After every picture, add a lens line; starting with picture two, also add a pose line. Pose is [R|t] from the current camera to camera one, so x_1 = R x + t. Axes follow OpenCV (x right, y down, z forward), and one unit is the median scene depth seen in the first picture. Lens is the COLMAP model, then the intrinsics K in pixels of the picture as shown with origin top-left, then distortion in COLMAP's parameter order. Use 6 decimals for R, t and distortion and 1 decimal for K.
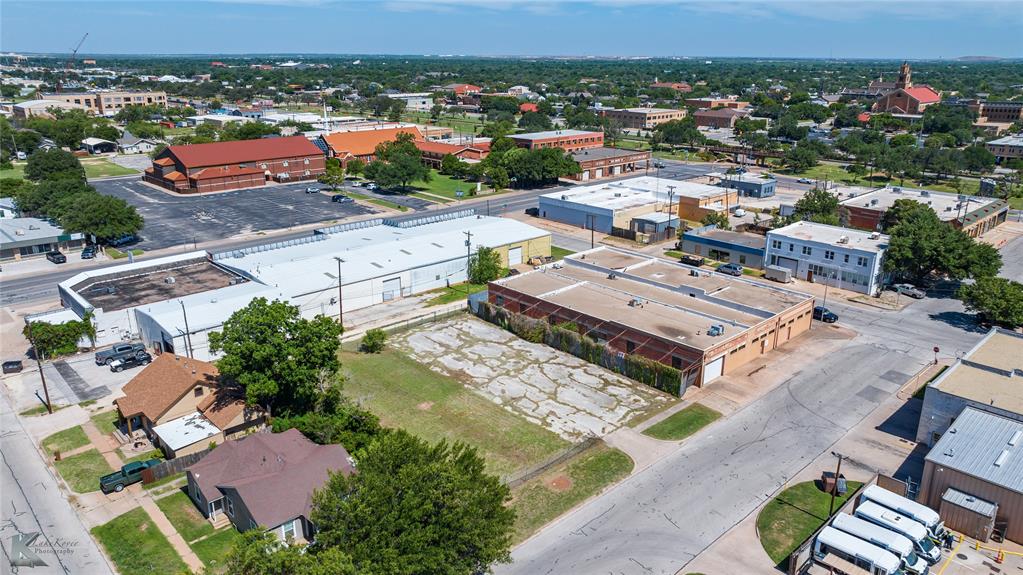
lens RADIAL K [[725.0, 0, 516.8], [0, 725.0, 285.3], [0, 0, 1]] dist [-0.010213, 0.004422]
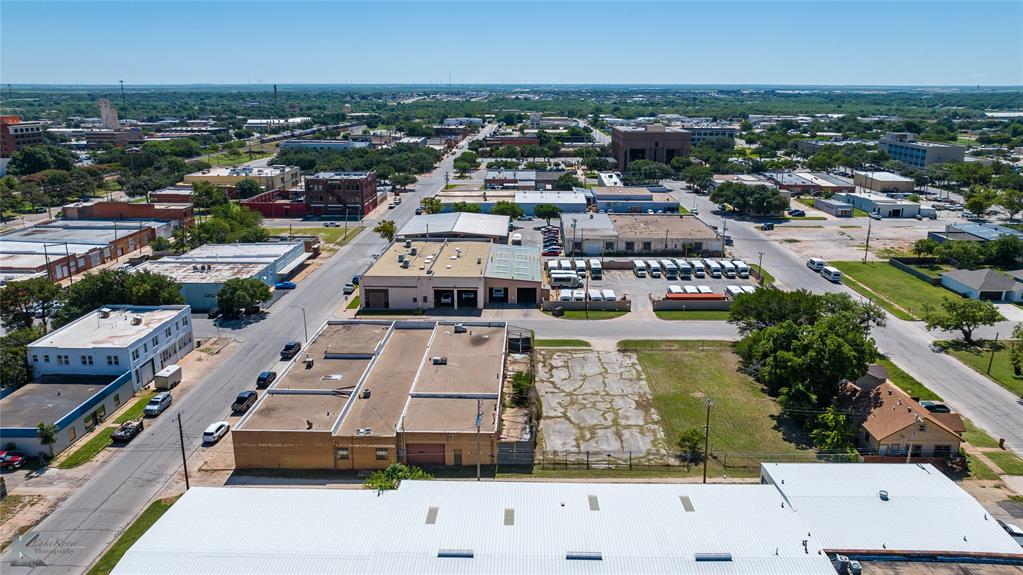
lens RADIAL K [[725.0, 0, 516.8], [0, 725.0, 285.3], [0, 0, 1]] dist [-0.010213, 0.004422]
pose [[-0.707669, -0.194233, 0.679322, -0.552966], [0.210943, 0.859538, 0.465507, -0.494250], [-0.674320, 0.472723, -0.567297, 1.413718]]
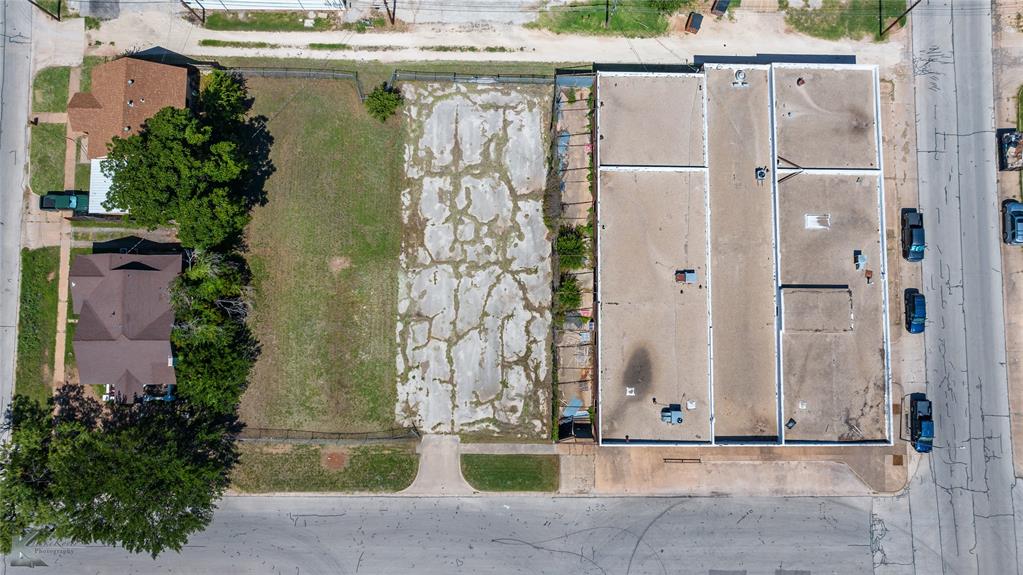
lens RADIAL K [[725.0, 0, 516.8], [0, 725.0, 285.3], [0, 0, 1]] dist [-0.010213, 0.004422]
pose [[0.716576, 0.695689, -0.050356, 0.083574], [-0.227975, 0.301825, 0.925704, -0.585681], [0.659201, -0.651858, 0.374881, 0.604813]]
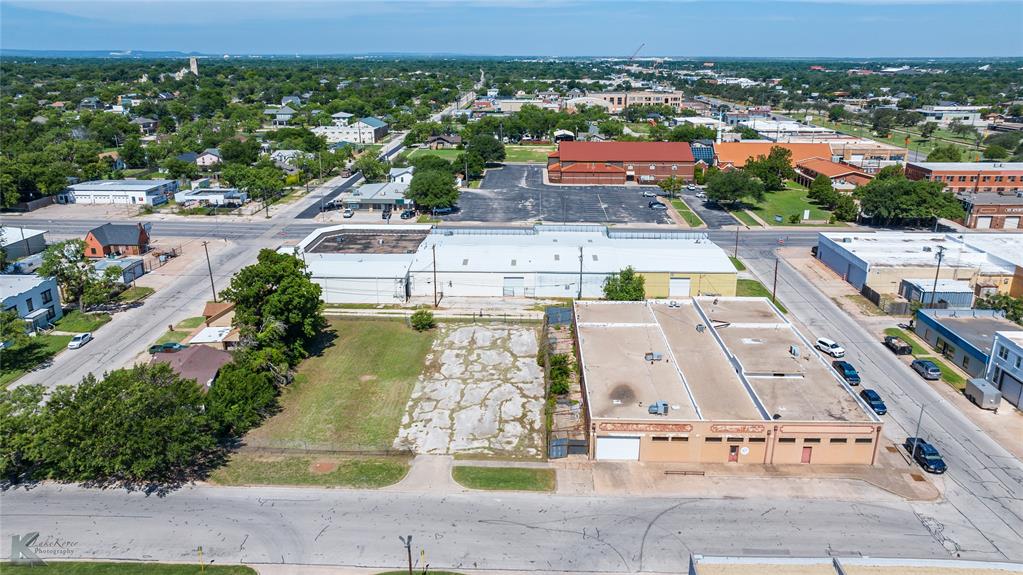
lens RADIAL K [[725.0, 0, 516.8], [0, 725.0, 285.3], [0, 0, 1]] dist [-0.010213, 0.004422]
pose [[0.700959, 0.213415, -0.680522, 0.608727], [-0.216052, 0.972885, 0.082560, -0.093764], [0.679689, 0.089157, 0.728061, 0.243963]]
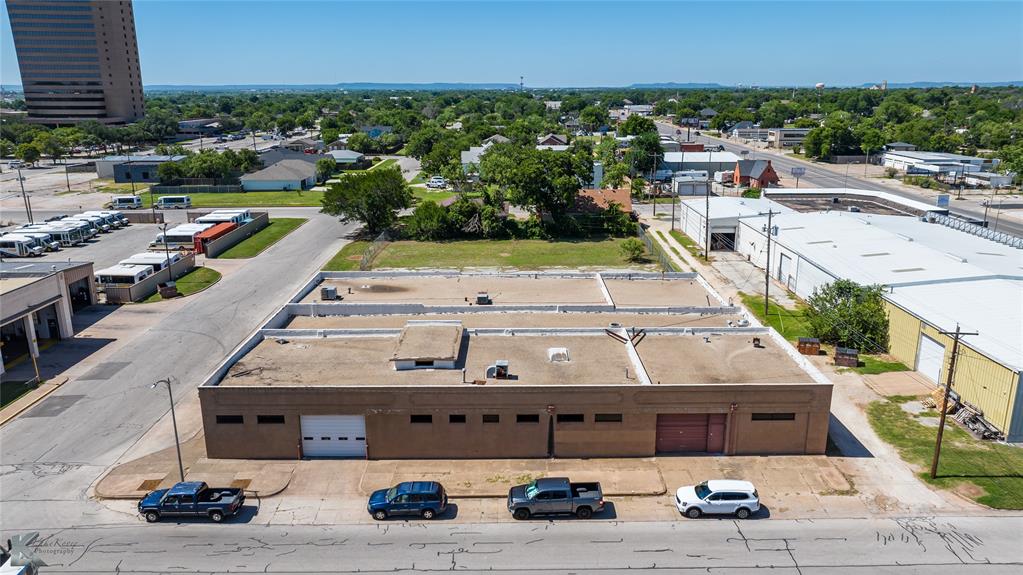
lens RADIAL K [[730.7, 0, 511.5], [0, 730.7, 287.5], [0, 0, 1]] dist [-0.000684, 0.001135]
pose [[-0.694220, 0.185692, -0.695397, 0.572316], [-0.220840, 0.864594, 0.451339, -0.269671], [0.685046, 0.466900, -0.559210, 1.338877]]
